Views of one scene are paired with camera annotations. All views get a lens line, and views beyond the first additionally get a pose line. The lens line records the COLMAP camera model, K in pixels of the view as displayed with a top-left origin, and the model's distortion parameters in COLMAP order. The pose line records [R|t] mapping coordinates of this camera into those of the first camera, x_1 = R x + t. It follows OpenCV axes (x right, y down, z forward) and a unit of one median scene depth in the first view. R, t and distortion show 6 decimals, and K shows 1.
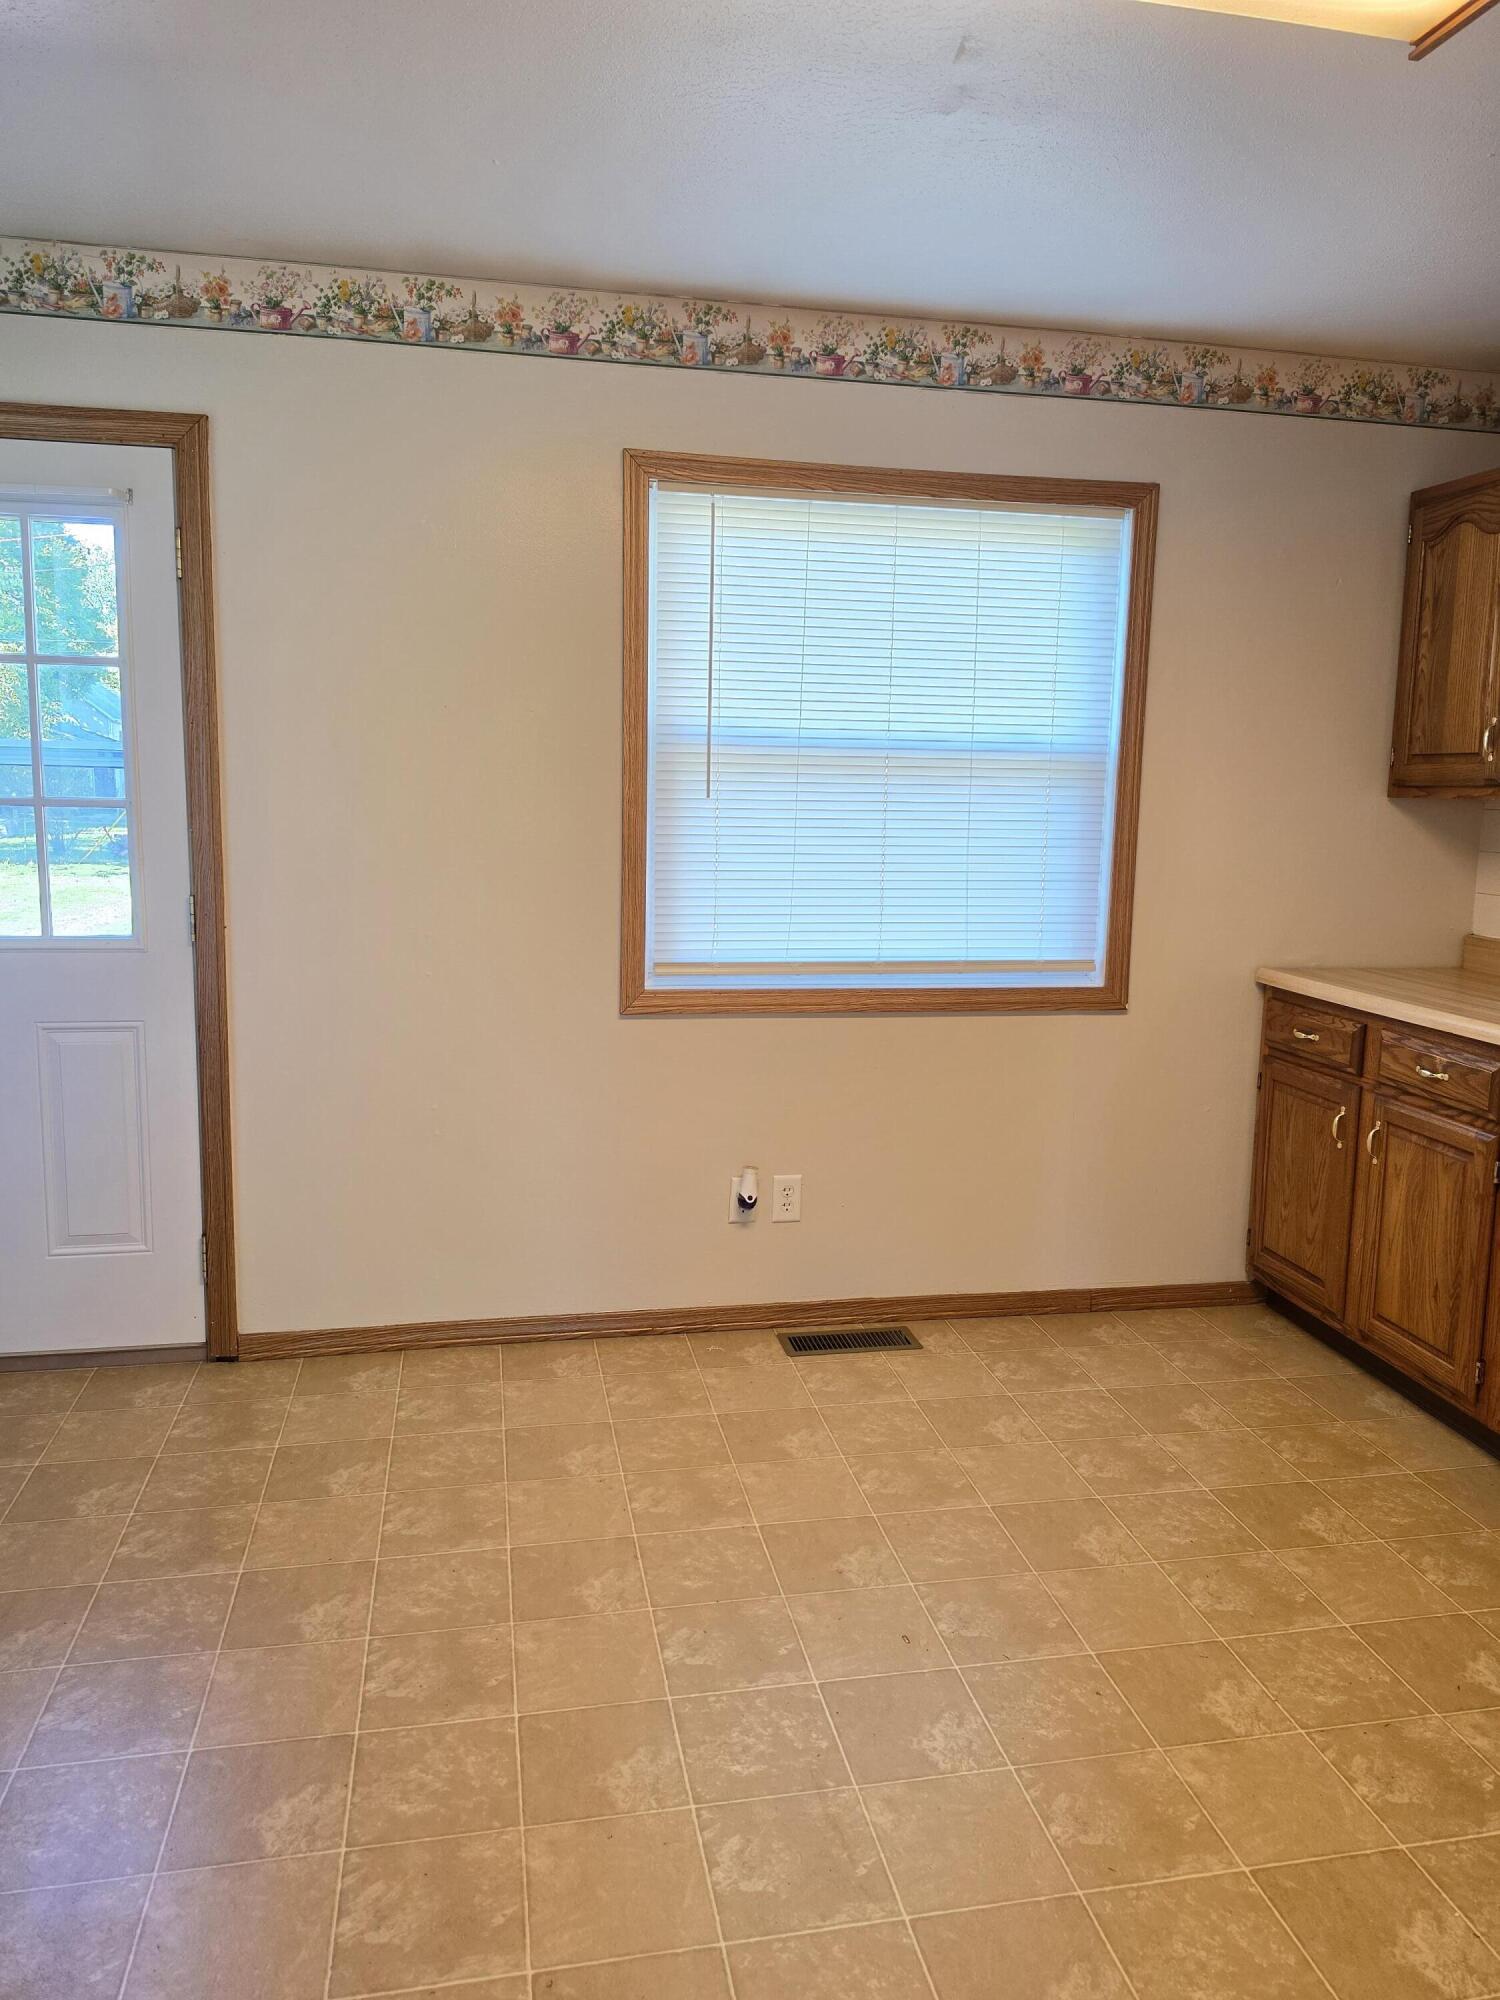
lens RADIAL K [[1360.8, 0, 750.3], [0, 1360.8, 985.2], [0, 0, 1]] dist [0.024507, -0.006408]
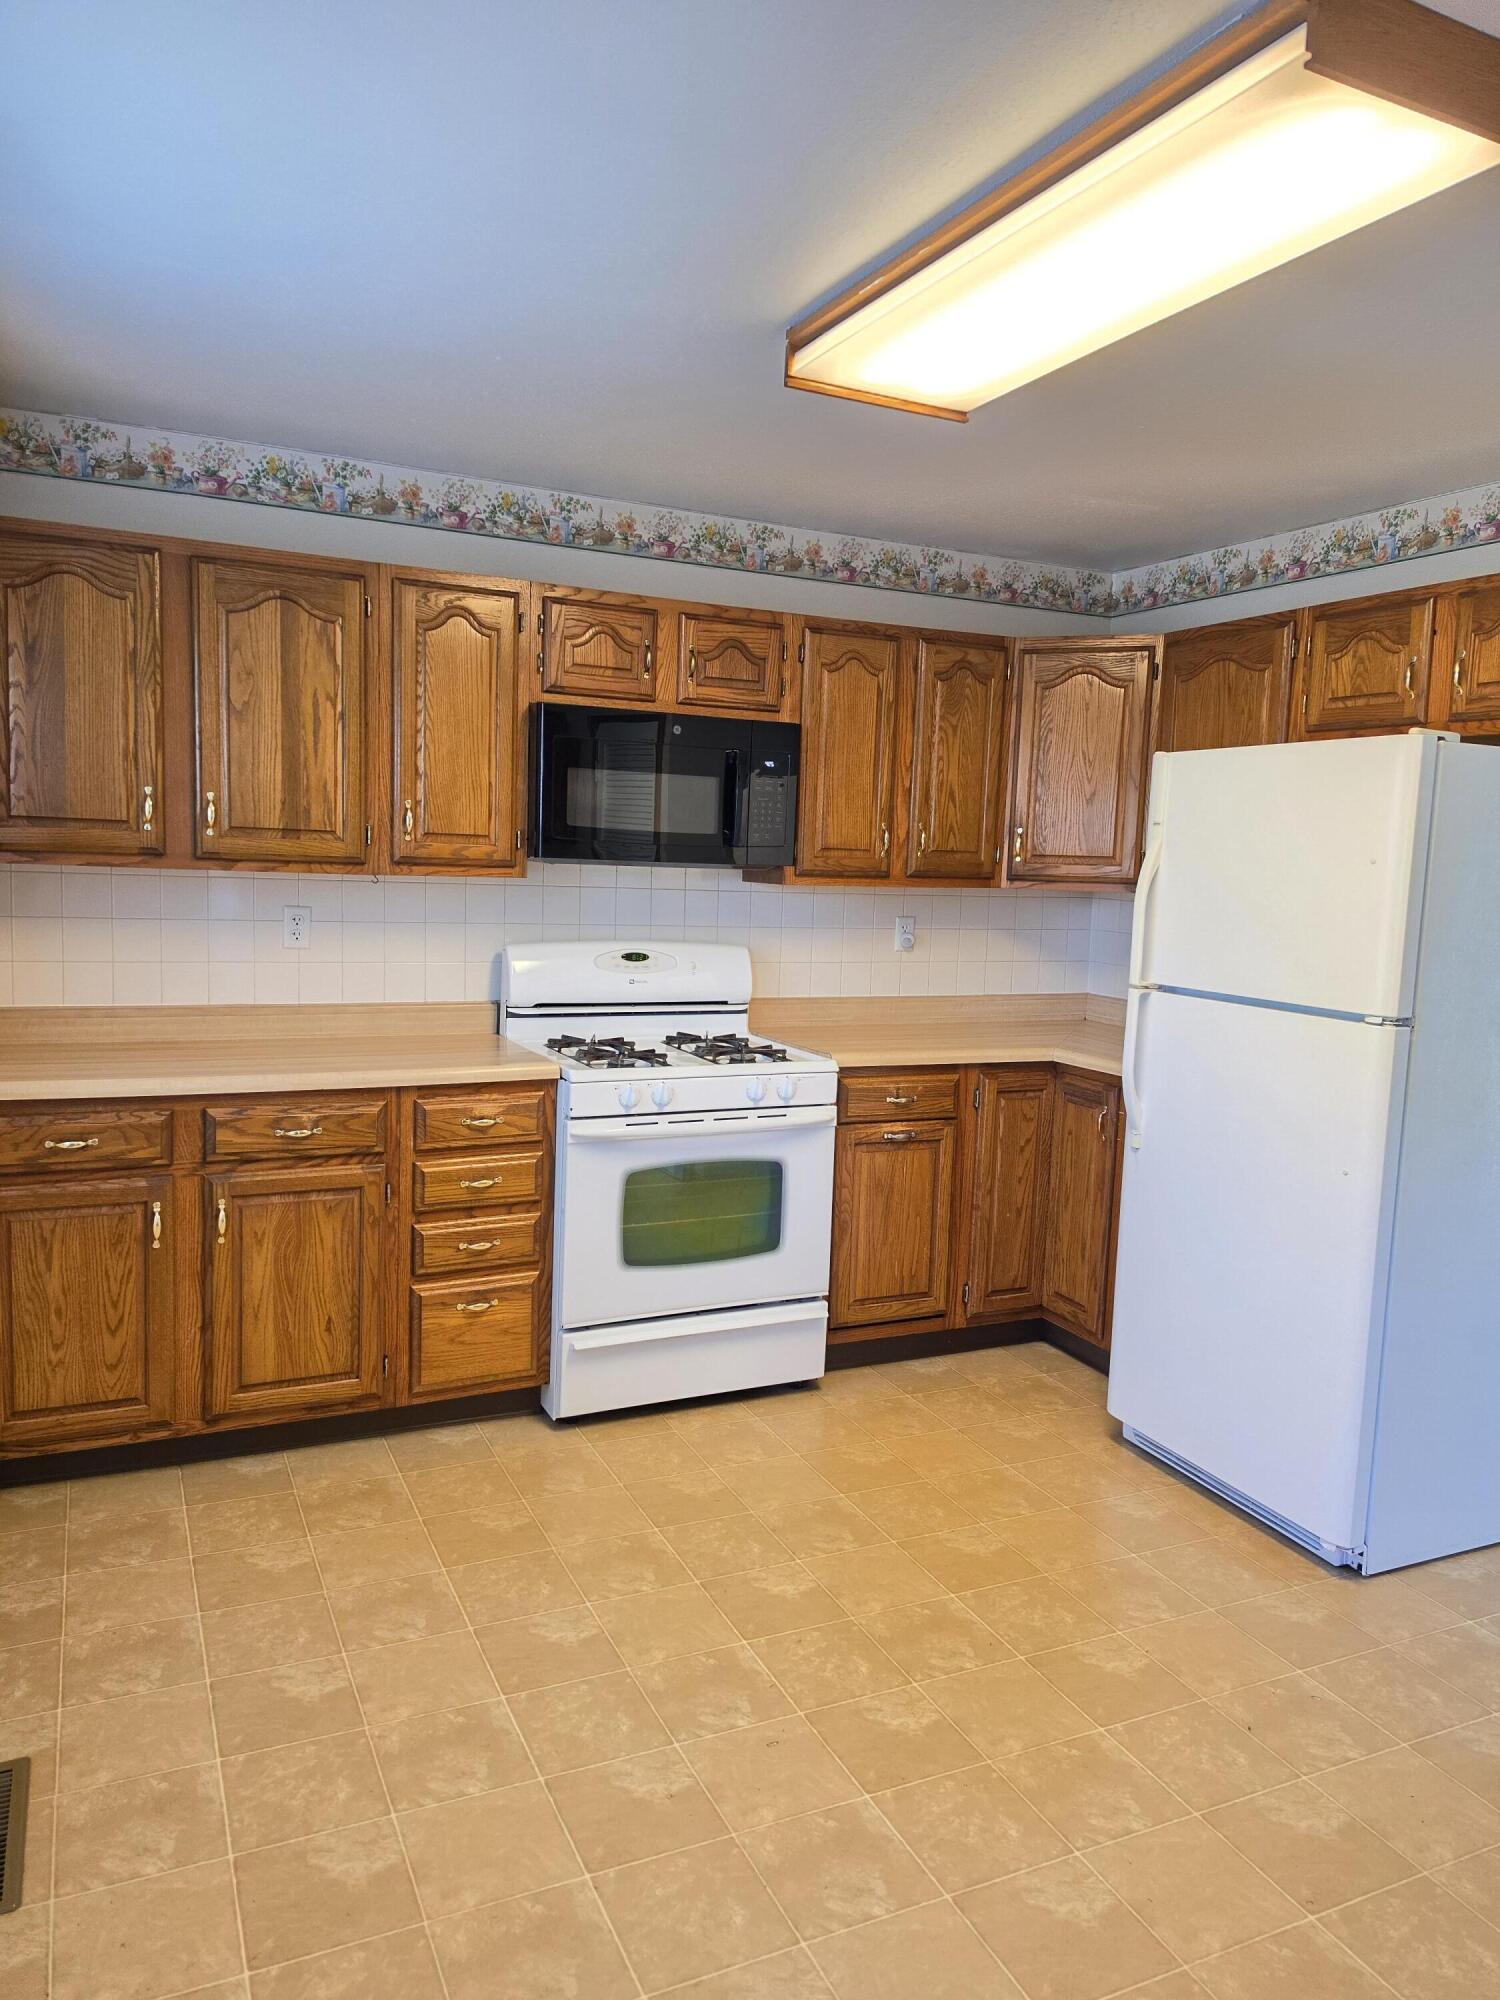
lens RADIAL K [[1360.8, 0, 753.5], [0, 1360.8, 999.5], [0, 0, 1]] dist [0.024507, -0.006408]
pose [[-0.227426, -0.130726, 0.964981, -0.569554], [0.097122, 0.982962, 0.156052, -0.161530], [-0.968940, 0.129211, -0.210854, 0.831784]]
